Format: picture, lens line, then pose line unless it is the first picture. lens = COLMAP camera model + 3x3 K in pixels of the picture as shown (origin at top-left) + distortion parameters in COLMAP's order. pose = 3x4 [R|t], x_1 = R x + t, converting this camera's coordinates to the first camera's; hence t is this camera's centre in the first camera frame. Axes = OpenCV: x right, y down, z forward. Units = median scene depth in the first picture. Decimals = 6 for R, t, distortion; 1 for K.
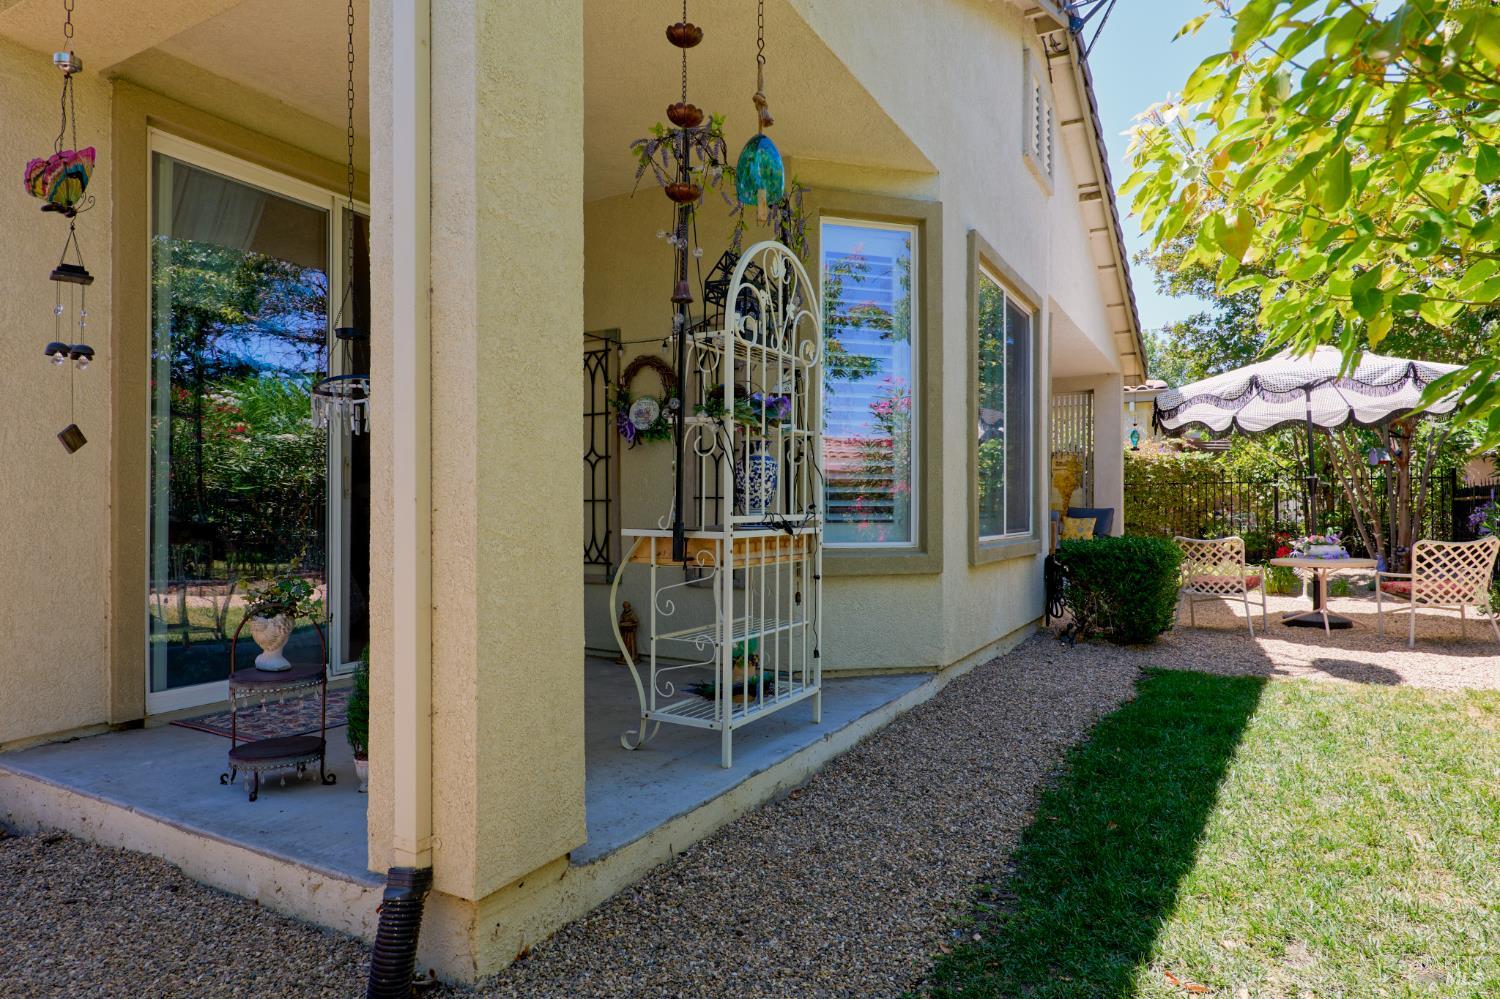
lens RADIAL K [[869.3, 0, 755.7], [0, 869.3, 500.3], [0, 0, 1]] dist [0.010095, -0.001713]
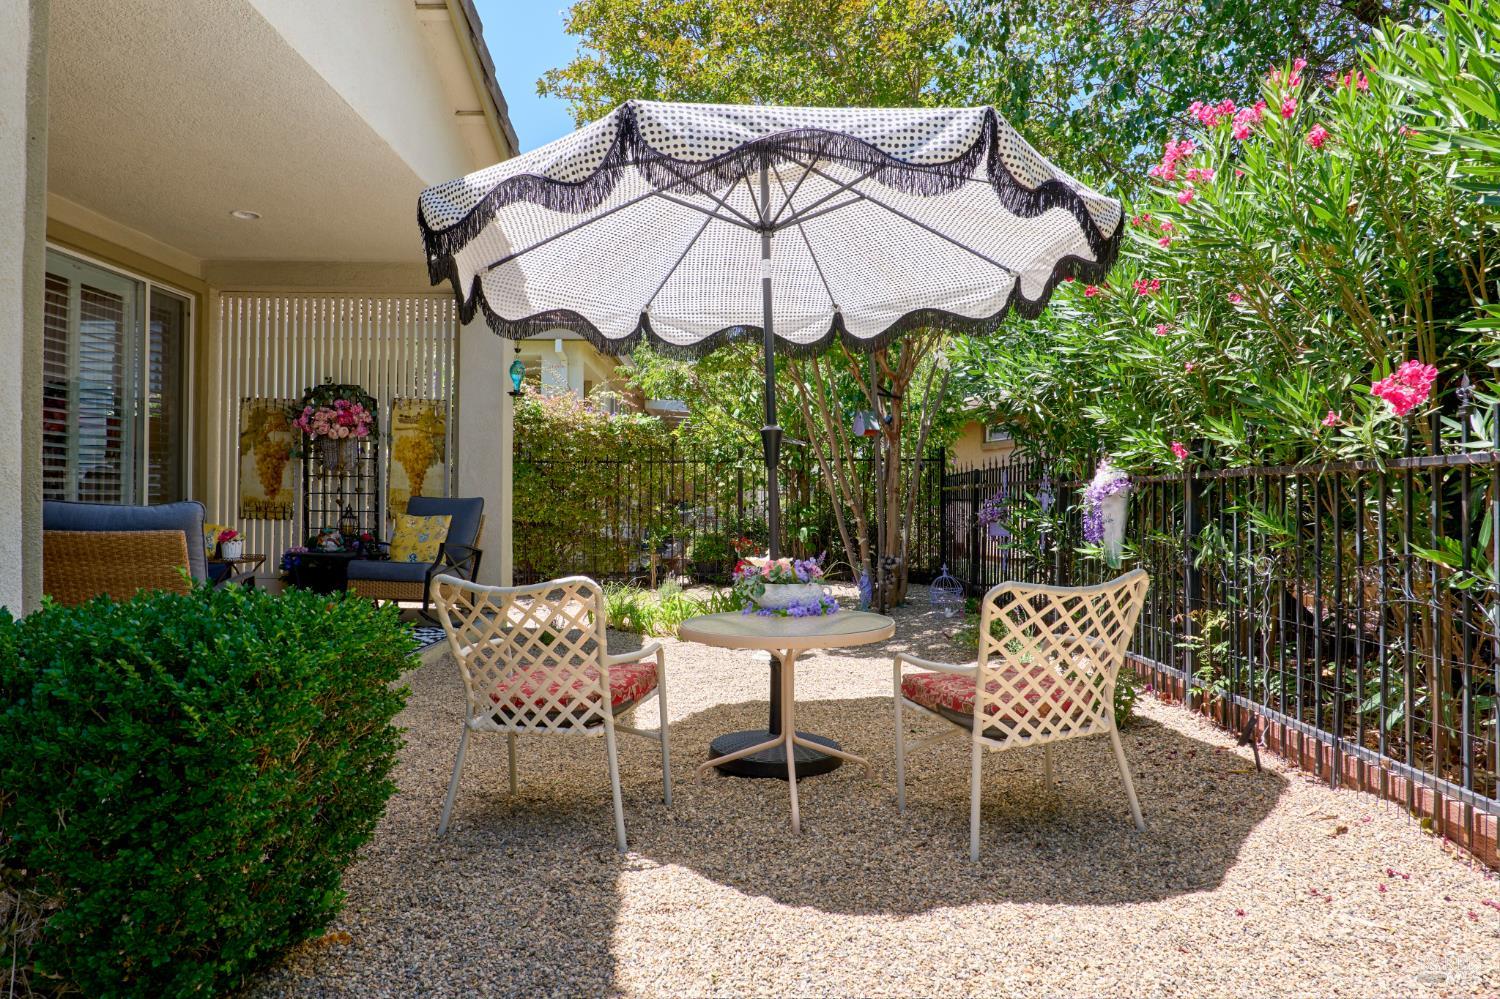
lens RADIAL K [[979.9, 0, 739.1], [0, 979.9, 483.7], [0, 0, 1]] dist [-0.002556, 0.001769]
pose [[0.870667, 0.013813, 0.491679, 0.320422], [-0.010424, 0.999899, -0.009631, 0.005875], [-0.491762, 0.003260, 0.870723, 0.485223]]
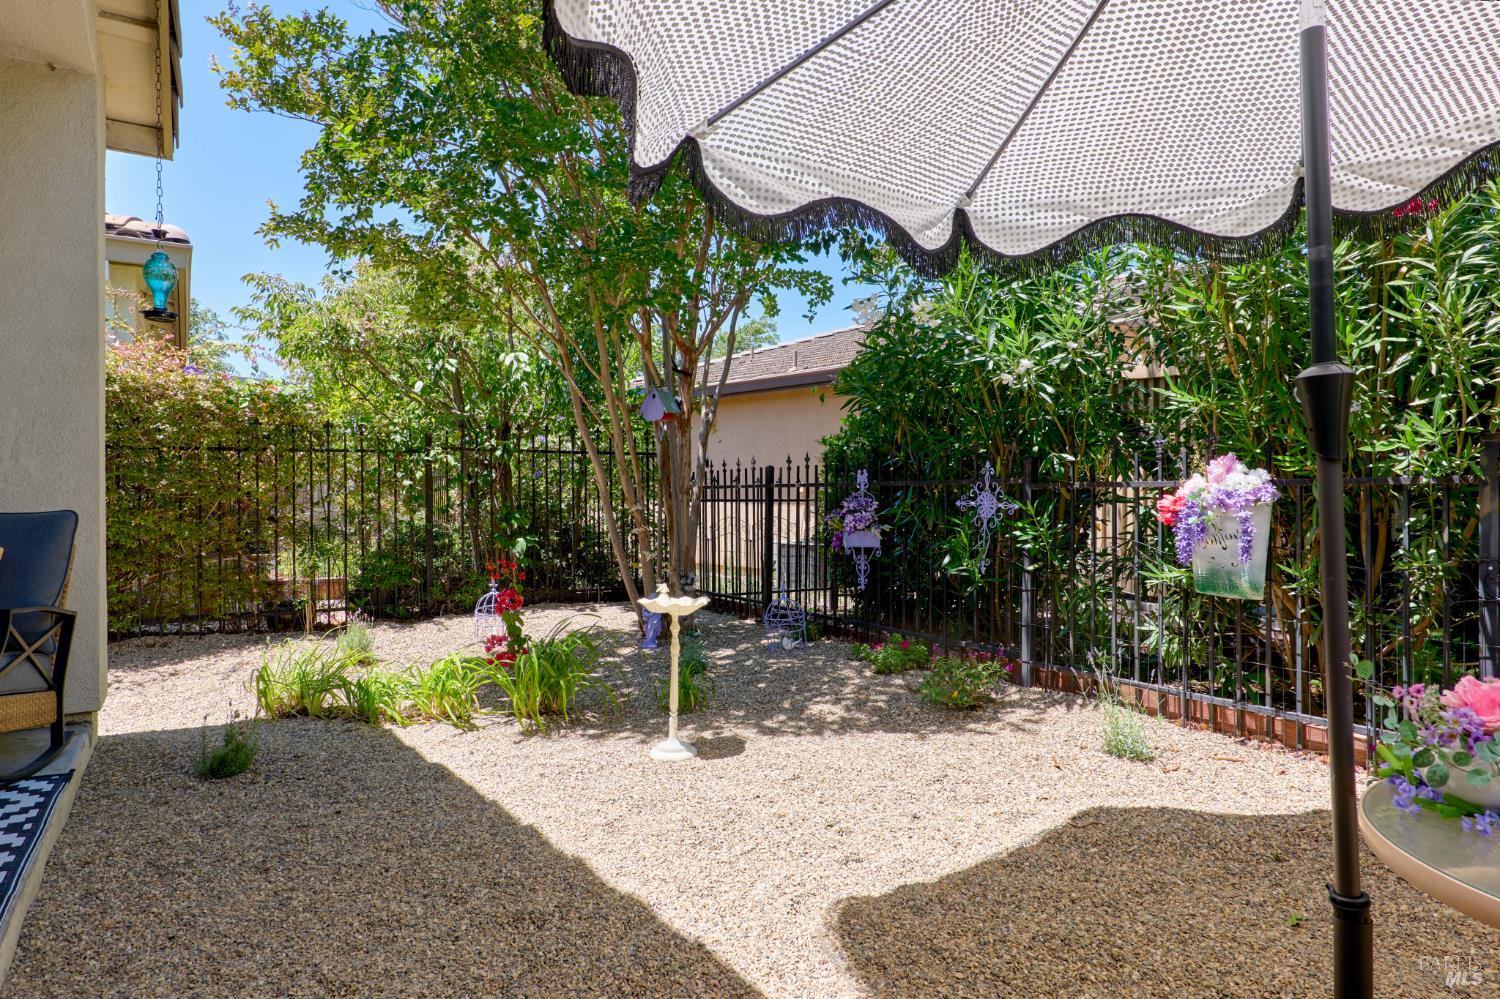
lens RADIAL K [[869.3, 0, 757.0], [0, 869.3, 485.4], [0, 0, 1]] dist [0.010095, -0.001713]
pose [[0.466256, 0.007552, 0.884618, 0.345638], [-0.006208, 0.999967, -0.005265, 0.000018], [-0.884628, -0.003037, 0.466287, 0.878337]]
